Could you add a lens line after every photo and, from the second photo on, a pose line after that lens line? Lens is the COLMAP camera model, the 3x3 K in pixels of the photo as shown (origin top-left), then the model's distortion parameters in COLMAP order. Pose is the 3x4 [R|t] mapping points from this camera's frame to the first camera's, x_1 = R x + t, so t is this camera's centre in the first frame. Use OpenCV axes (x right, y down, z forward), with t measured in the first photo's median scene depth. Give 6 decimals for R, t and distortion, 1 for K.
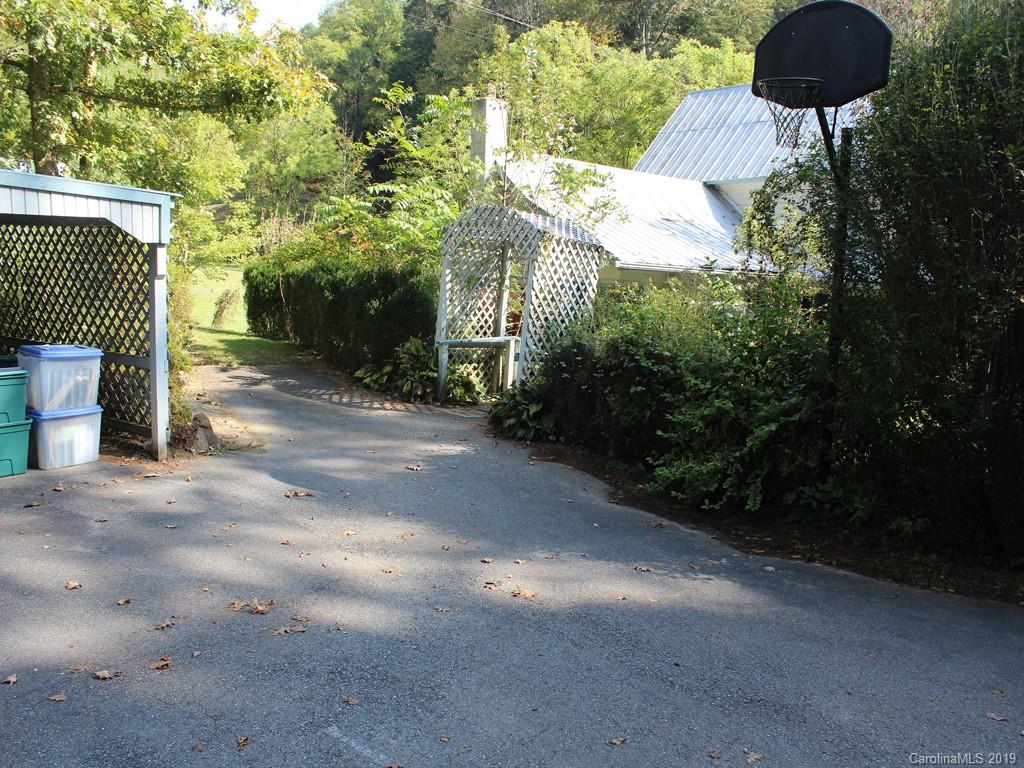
lens RADIAL K [[849.1, 0, 510.6], [0, 849.1, 360.6], [0, 0, 1]] dist [-0.171668, 0.152338]
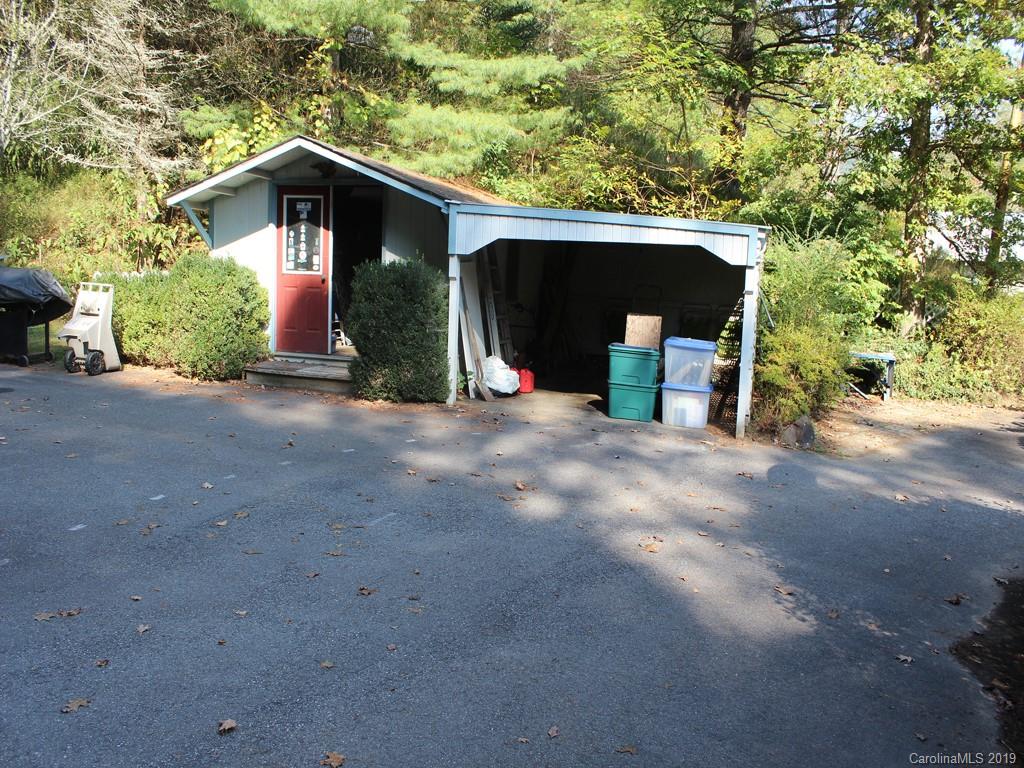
lens RADIAL K [[849.1, 0, 510.6], [0, 849.1, 360.6], [0, 0, 1]] dist [-0.171668, 0.152338]
pose [[0.269986, 0.090026, -0.958646, 0.473809], [-0.151469, 0.987194, 0.050048, -0.005029], [0.950876, 0.131693, 0.280164, 0.201106]]
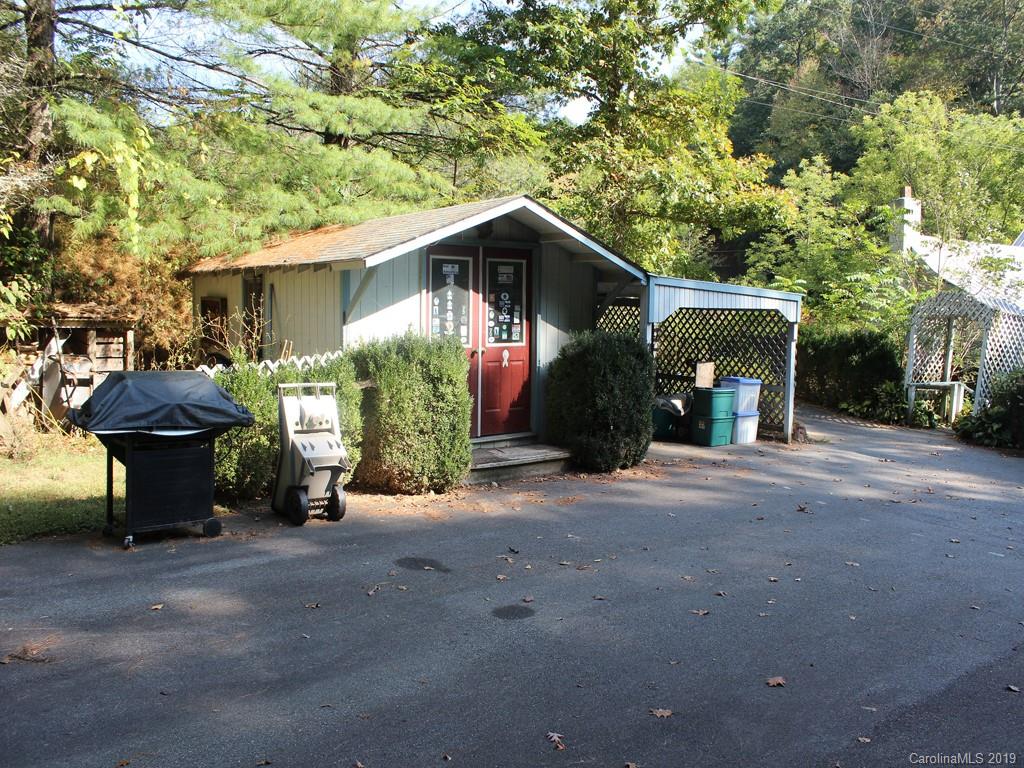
lens RADIAL K [[849.1, 0, 510.6], [0, 849.1, 360.6], [0, 0, 1]] dist [-0.171668, 0.152338]
pose [[0.934070, 0.006759, -0.357025, -0.222003], [-0.030701, 0.997639, -0.061436, 0.045970], [0.355767, 0.068347, 0.932072, -0.572801]]
